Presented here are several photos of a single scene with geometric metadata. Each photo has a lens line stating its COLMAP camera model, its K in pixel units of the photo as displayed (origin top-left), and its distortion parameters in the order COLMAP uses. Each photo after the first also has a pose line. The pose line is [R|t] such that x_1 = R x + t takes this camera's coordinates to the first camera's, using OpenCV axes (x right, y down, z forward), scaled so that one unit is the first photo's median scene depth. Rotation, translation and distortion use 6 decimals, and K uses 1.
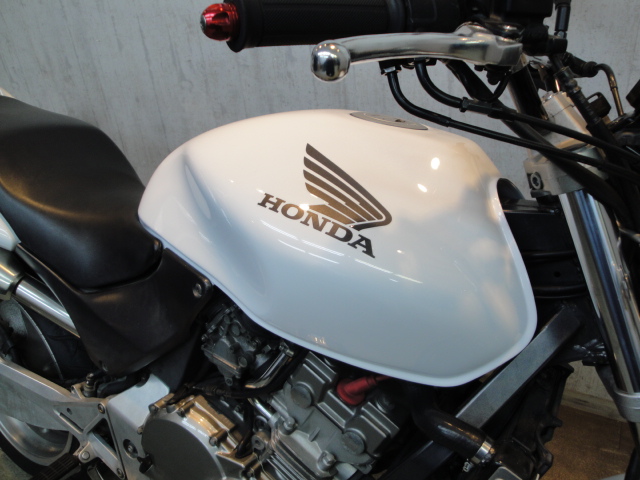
lens RADIAL K [[544.1, 0, 320.0], [0, 544.1, 240.0], [0, 0, 1]] dist [-0.220445, 0.198343]
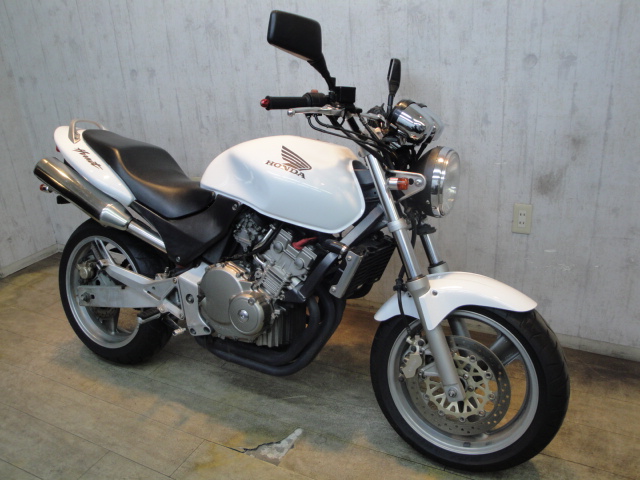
lens RADIAL K [[544.1, 0, 320.0], [0, 544.1, 240.0], [0, 0, 1]] dist [-0.220445, 0.198343]
pose [[0.997315, 0.014640, 0.071754, -0.019888], [-0.006269, 0.993284, -0.115528, 0.514997], [-0.072964, 0.114768, 0.990709, -1.396863]]
